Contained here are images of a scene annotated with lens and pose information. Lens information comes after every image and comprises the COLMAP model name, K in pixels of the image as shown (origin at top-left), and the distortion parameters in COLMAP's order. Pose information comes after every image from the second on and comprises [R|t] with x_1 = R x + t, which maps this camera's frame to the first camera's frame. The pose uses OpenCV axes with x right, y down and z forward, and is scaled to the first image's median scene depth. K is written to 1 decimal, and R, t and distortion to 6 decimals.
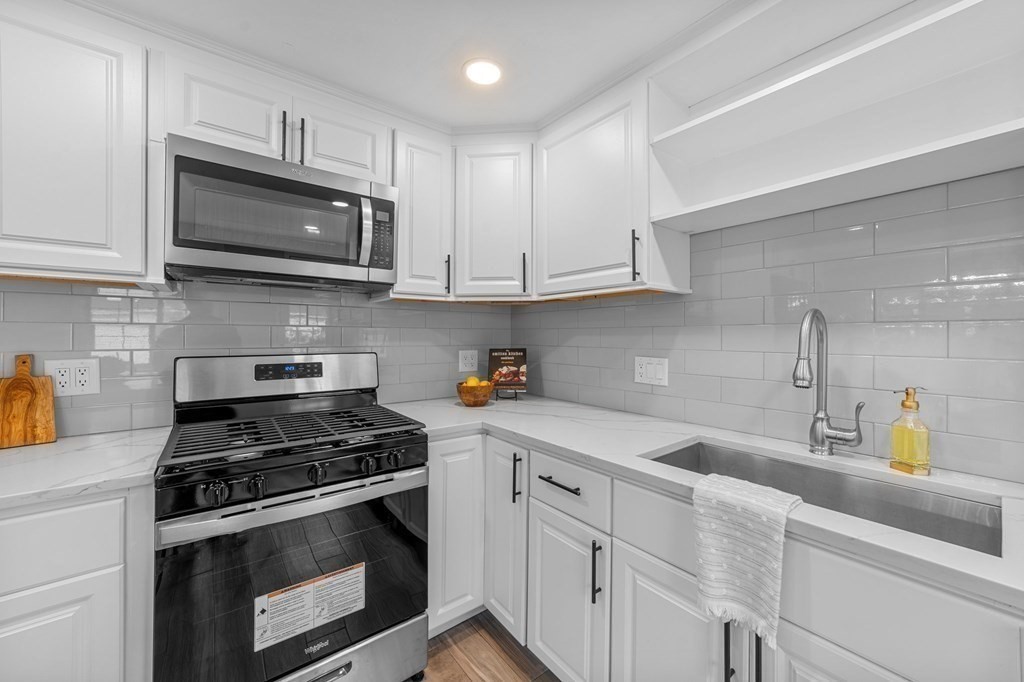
lens RADIAL K [[392.1, 0, 516.2], [0, 392.1, 335.4], [0, 0, 1]] dist [-0.029643, 0.010743]
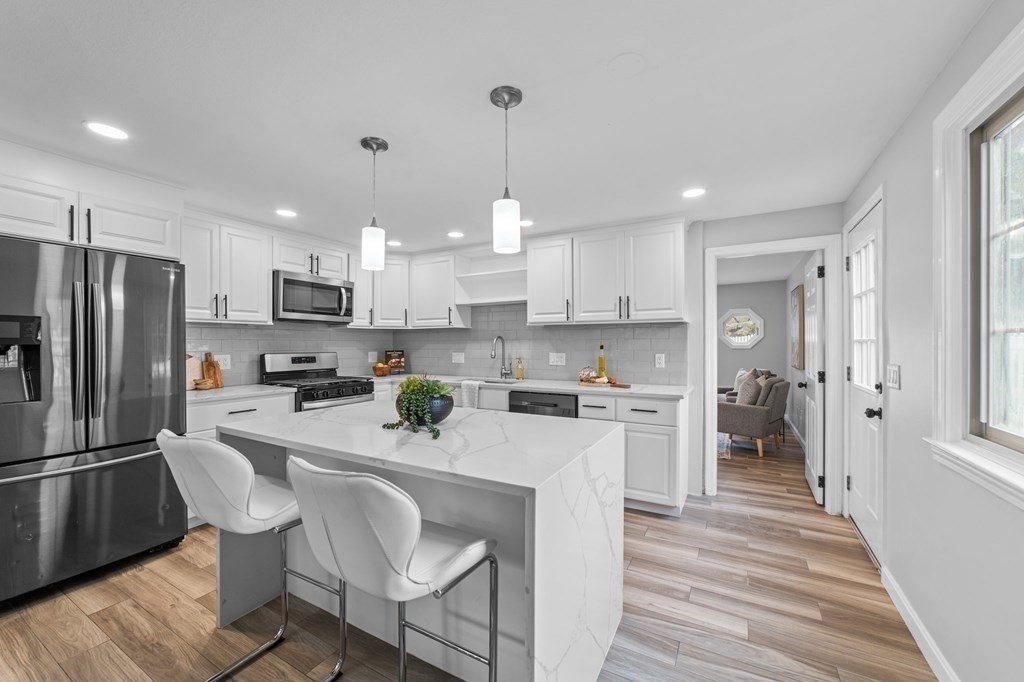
lens RADIAL K [[403.1, 0, 515.1], [0, 403.1, 341.8], [0, 0, 1]] dist [-0.031057, 0.011472]
pose [[0.924162, -0.002502, 0.381992, -0.341189], [0.004750, 0.999977, -0.004942, 0.002043], [-0.381971, 0.006382, 0.924152, -1.694952]]
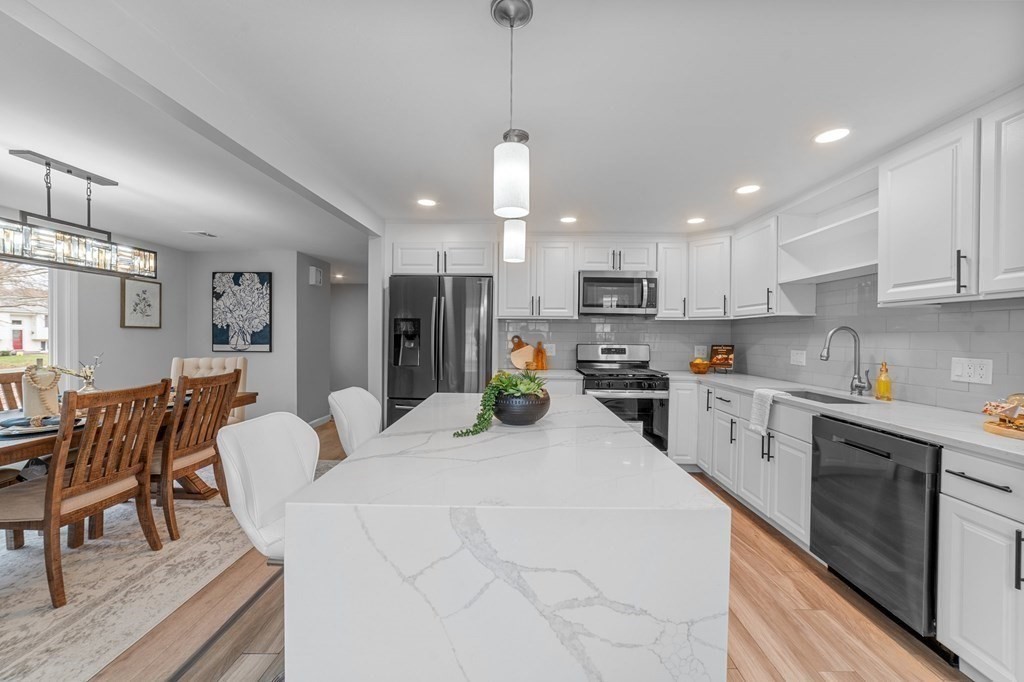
lens RADIAL K [[387.6, 0, 512.0], [0, 387.6, 341.0], [0, 0, 1]] dist [-0.015373, 0.000292]
pose [[0.769371, 0.014083, -0.638647, 0.497421], [-0.007863, 0.999890, 0.012577, 0.002123], [0.638754, -0.004654, 0.769397, -1.320684]]
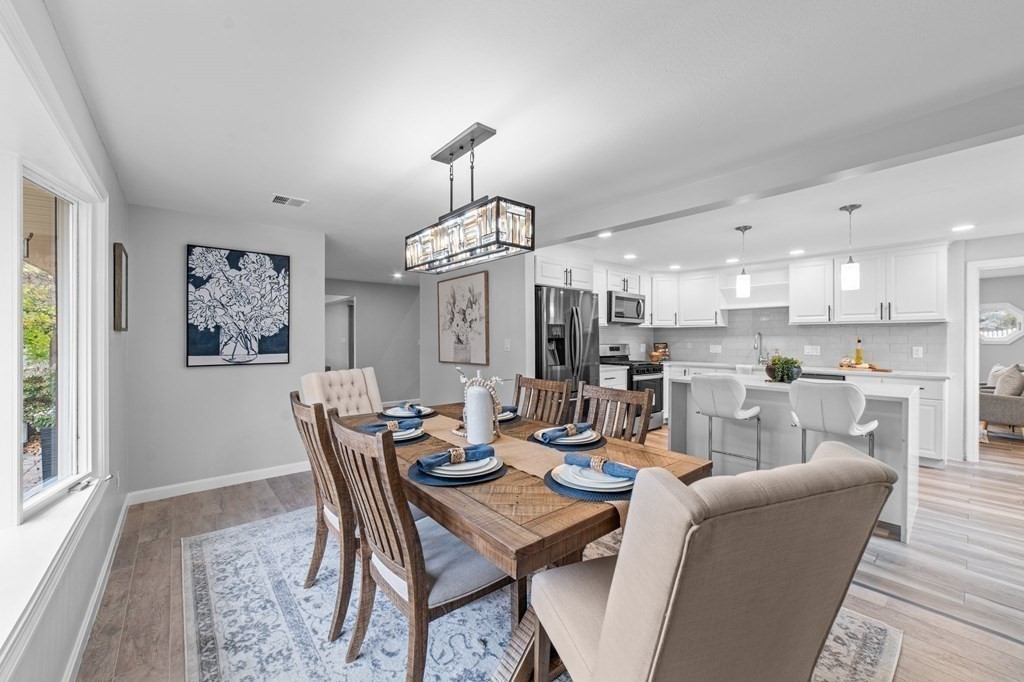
lens RADIAL K [[403.1, 0, 515.1], [0, 403.1, 341.8], [0, 0, 1]] dist [-0.031057, 0.011472]
pose [[0.999230, -0.002164, 0.039180, -1.641704], [0.001897, 0.999975, 0.006863, 0.002809], [-0.039194, -0.006784, 0.999209, -2.577214]]
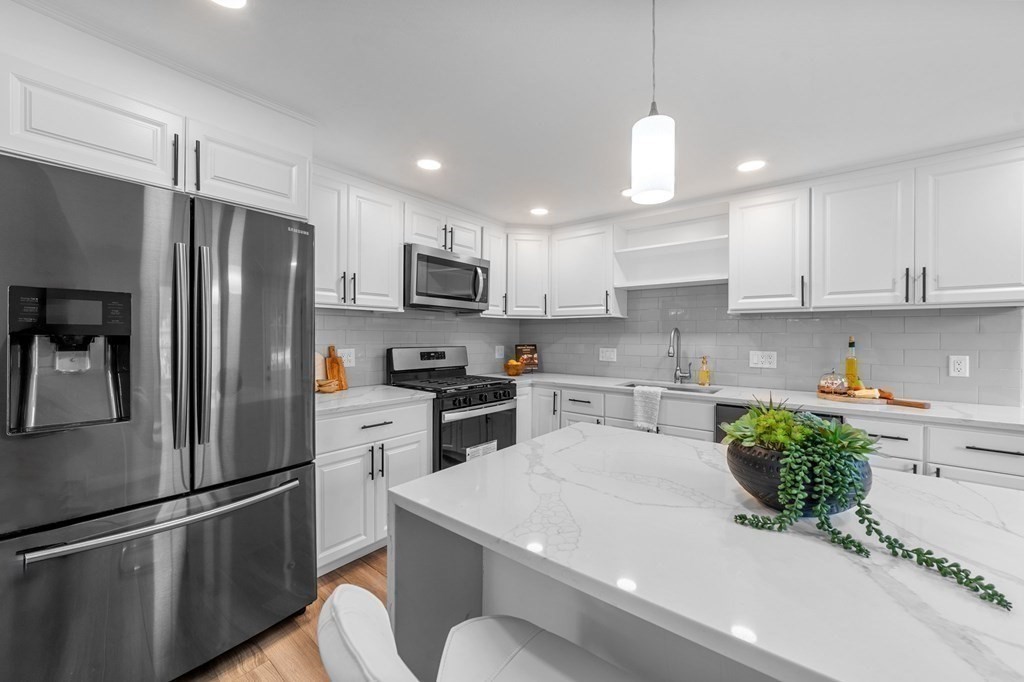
lens RADIAL K [[392.1, 0, 516.2], [0, 392.1, 335.4], [0, 0, 1]] dist [-0.029643, 0.010743]
pose [[0.974206, 0.003880, 0.225627, -0.634772], [-0.003400, 0.999991, -0.002515, -0.003343], [-0.225634, 0.001683, 0.974211, -0.962853]]
